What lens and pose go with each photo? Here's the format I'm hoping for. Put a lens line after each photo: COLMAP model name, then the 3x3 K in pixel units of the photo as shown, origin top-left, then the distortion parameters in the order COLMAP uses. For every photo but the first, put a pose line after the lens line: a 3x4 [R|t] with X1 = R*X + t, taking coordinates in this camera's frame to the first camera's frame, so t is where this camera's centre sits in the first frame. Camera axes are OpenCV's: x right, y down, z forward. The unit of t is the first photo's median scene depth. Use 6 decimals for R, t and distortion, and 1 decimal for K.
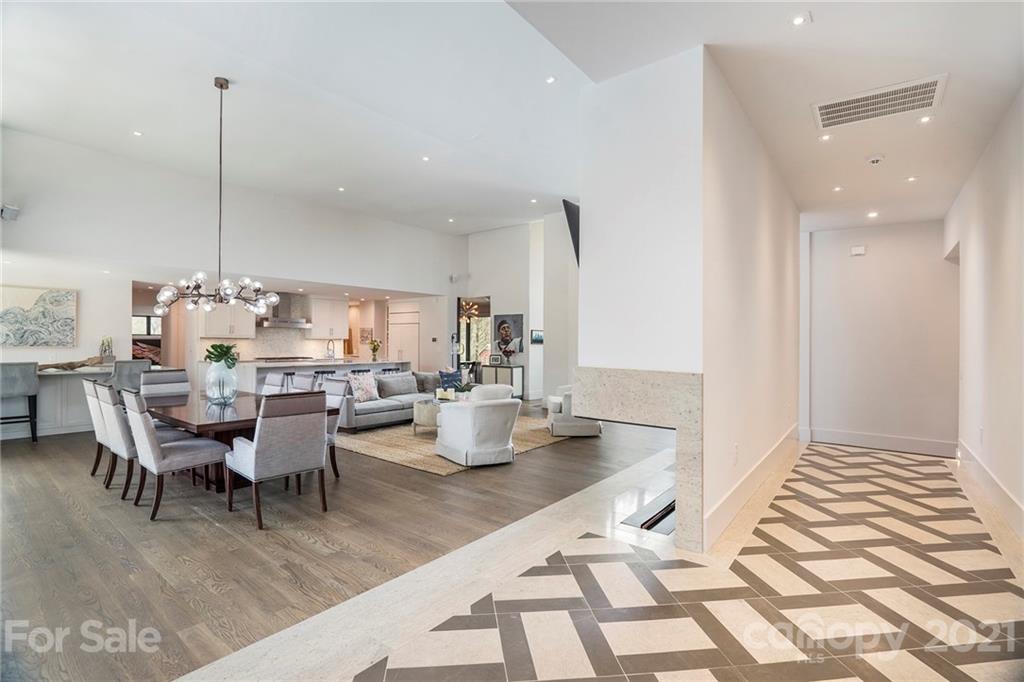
lens RADIAL K [[502.8, 0, 512.0], [0, 502.8, 341.0], [0, 0, 1]] dist [-0.005029, -0.000254]
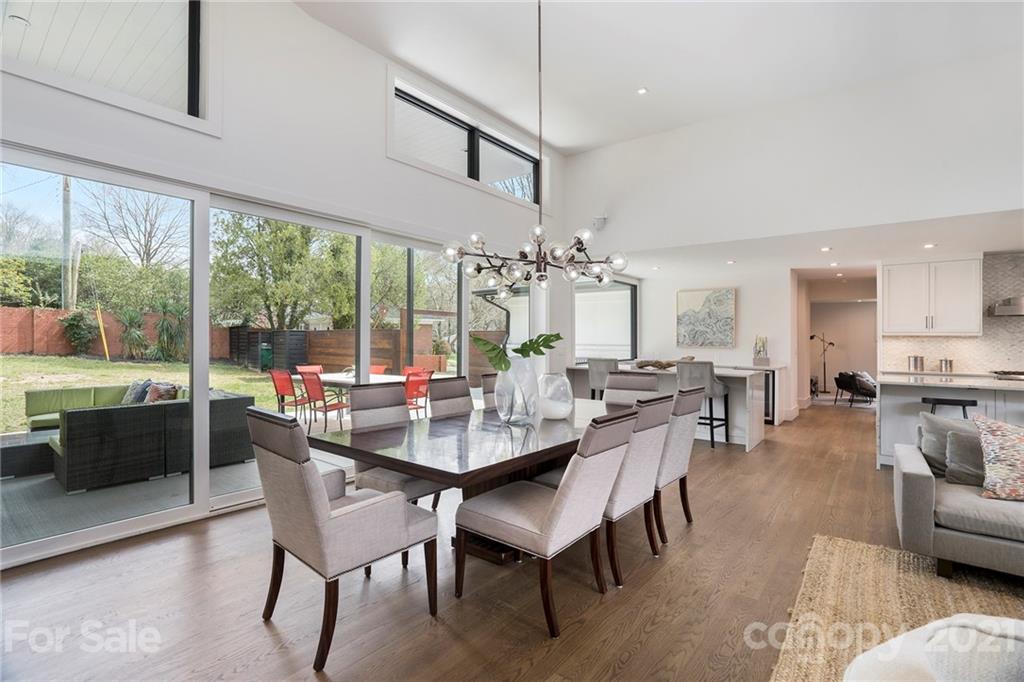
lens RADIAL K [[479.8, 0, 499.3], [0, 479.8, 339.1], [0, 0, 1]] dist [-0.023847, 0.000739]
pose [[-0.009393, -0.014539, -0.999850, 0.028161], [-0.008448, 0.999860, -0.014460, 0.009921], [0.999920, 0.008311, -0.009515, 0.430855]]
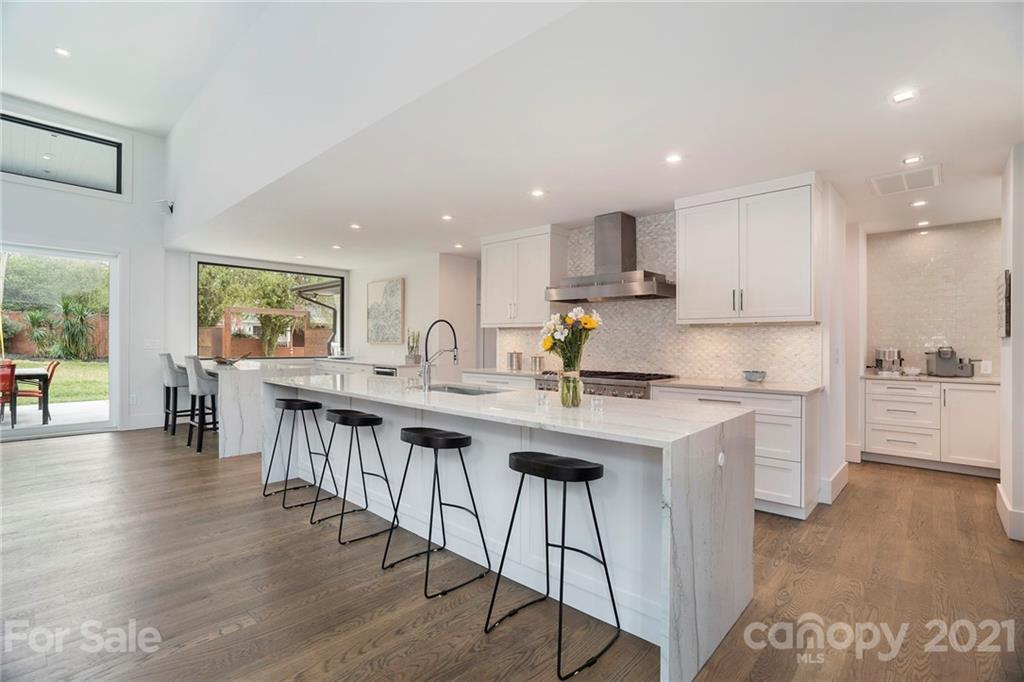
lens RADIAL K [[487.5, 0, 463.1], [0, 487.5, 342.0], [0, 0, 1]] dist [-0.001065, 0.000112]
pose [[-0.123050, -0.011920, -0.992329, -0.050667], [-0.010410, 0.999888, -0.010720, 0.013703], [0.992346, 0.009011, -0.123160, 0.955808]]
